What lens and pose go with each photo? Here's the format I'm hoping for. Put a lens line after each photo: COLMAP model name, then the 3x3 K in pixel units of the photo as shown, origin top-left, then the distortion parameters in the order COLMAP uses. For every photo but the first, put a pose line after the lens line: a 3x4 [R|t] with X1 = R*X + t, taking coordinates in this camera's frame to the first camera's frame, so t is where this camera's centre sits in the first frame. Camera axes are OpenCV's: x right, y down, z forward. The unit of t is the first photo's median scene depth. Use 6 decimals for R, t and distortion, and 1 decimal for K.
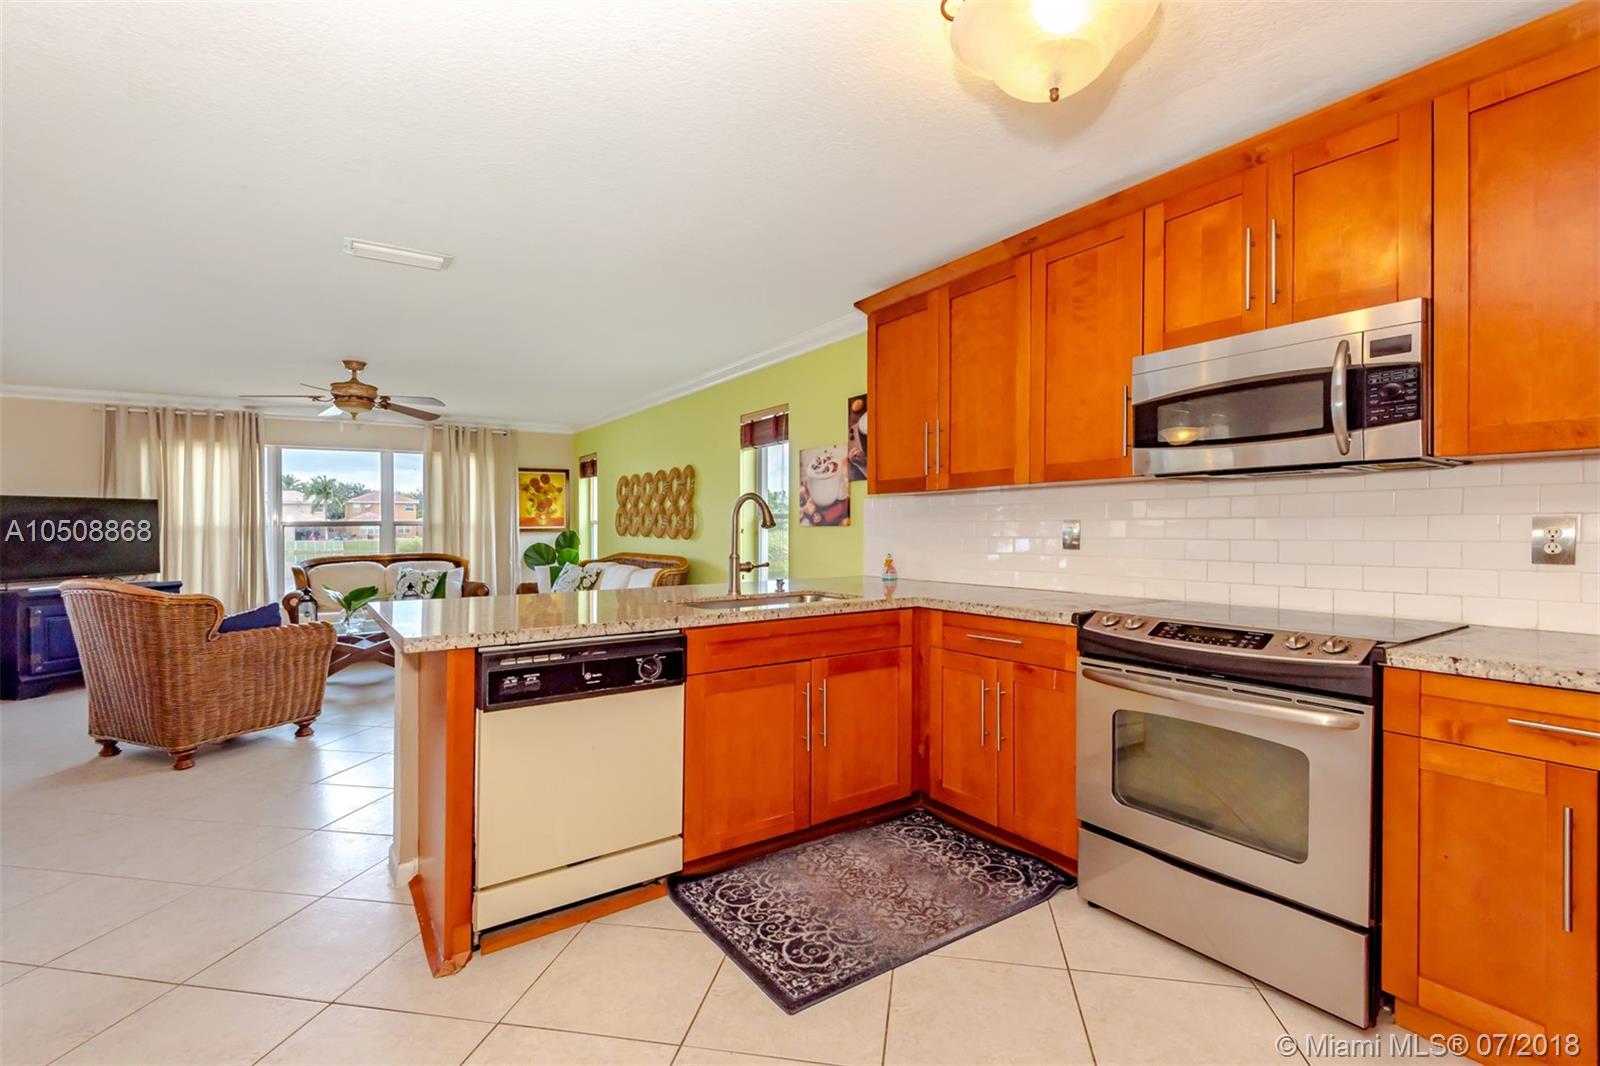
lens RADIAL K [[731.8, 0, 804.8], [0, 731.8, 526.6], [0, 0, 1]] dist [0.010226, -0.000437]
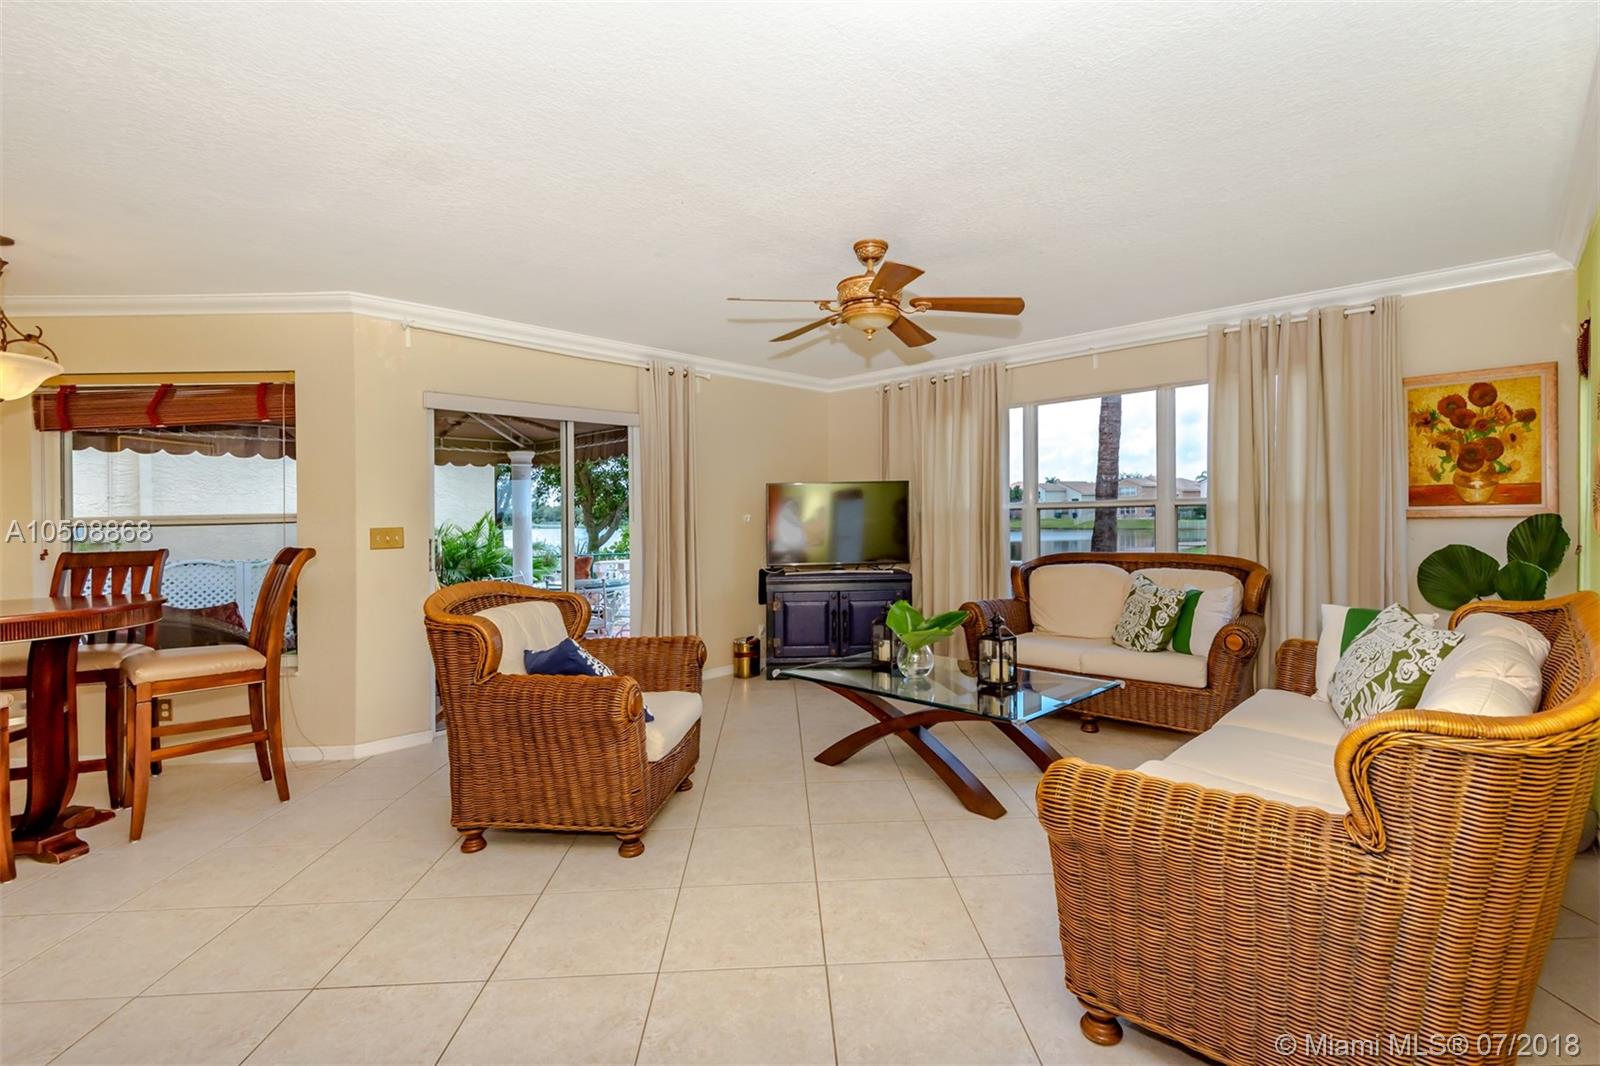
lens RADIAL K [[771.7, 0, 799.4], [0, 771.7, 514.3], [0, 0, 1]] dist [0.002420, -0.000109]
pose [[0.224221, 0.005907, -0.974520, -0.002088], [0.015426, 0.999835, 0.009610, -0.005924], [0.974416, -0.017188, 0.224092, 0.578590]]
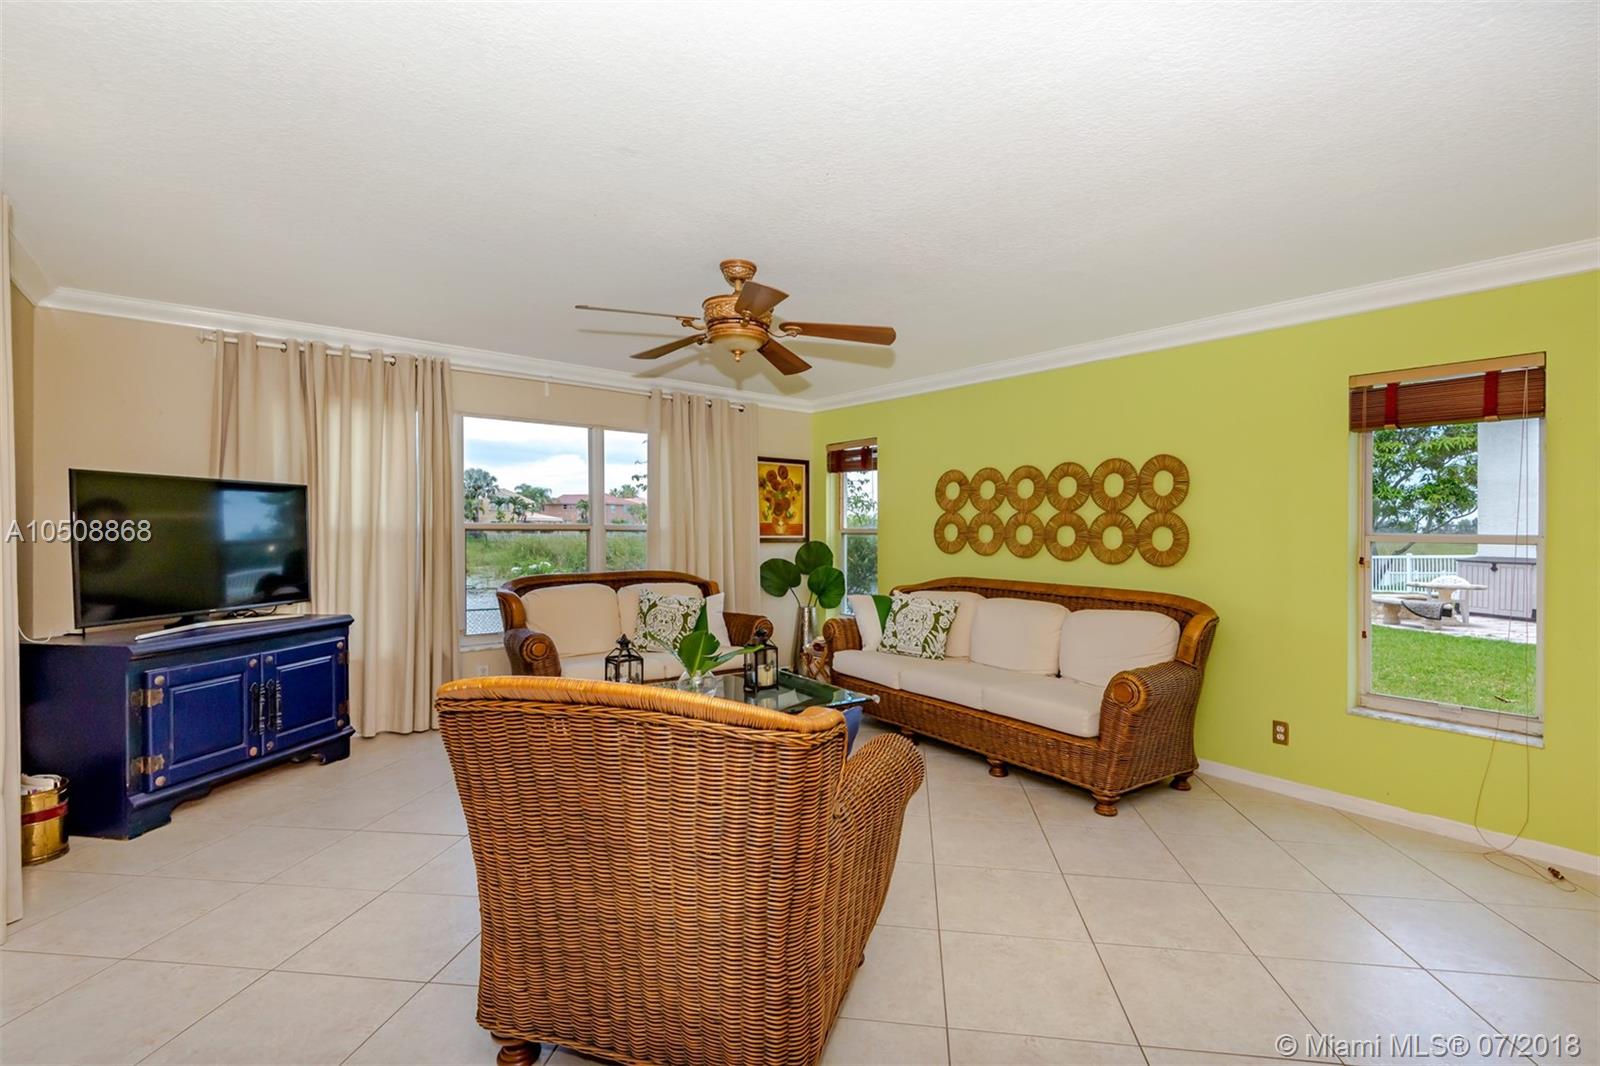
lens RADIAL K [[695.0, 0, 818.9], [0, 695.0, 533.0], [0, 0, 1]] dist [-0.019762, -0.000363]
pose [[0.995336, 0.020862, 0.094190, -0.438305], [-0.021194, 0.999772, 0.002525, -0.006088], [-0.094116, -0.004509, 0.995551, 0.325569]]
